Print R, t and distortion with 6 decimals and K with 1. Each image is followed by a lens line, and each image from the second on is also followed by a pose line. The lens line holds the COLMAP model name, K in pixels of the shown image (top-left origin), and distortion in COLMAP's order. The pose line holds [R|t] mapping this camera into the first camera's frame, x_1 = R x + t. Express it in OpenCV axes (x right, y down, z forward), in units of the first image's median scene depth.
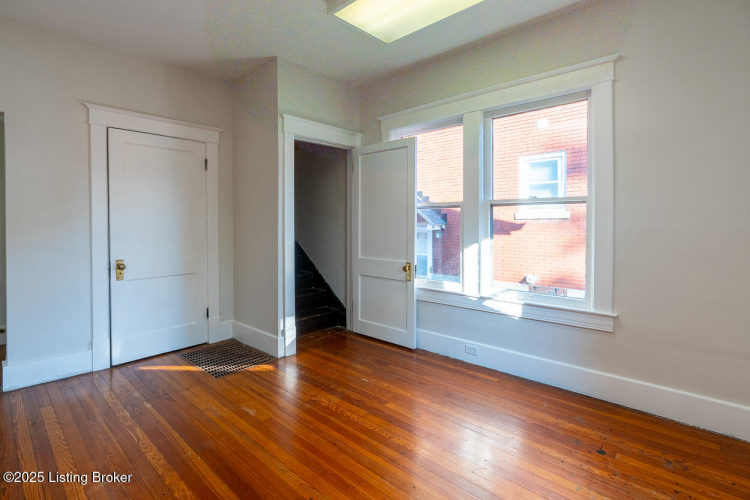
lens RADIAL K [[363.8, 0, 358.0], [0, 363.8, 226.8], [0, 0, 1]] dist [0.000750, 0.000852]
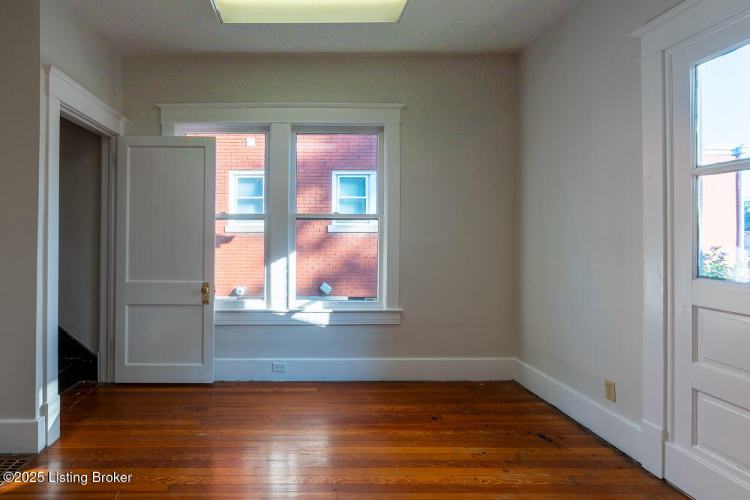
lens RADIAL K [[386.4, 0, 302.5], [0, 386.4, 234.4], [0, 0, 1]] dist [-0.004157, 0.000284]
pose [[0.720116, 0.004850, 0.693837, -0.348902], [0.004721, 0.999918, -0.011889, -0.003121], [-0.693838, 0.011837, 0.720034, 0.204721]]
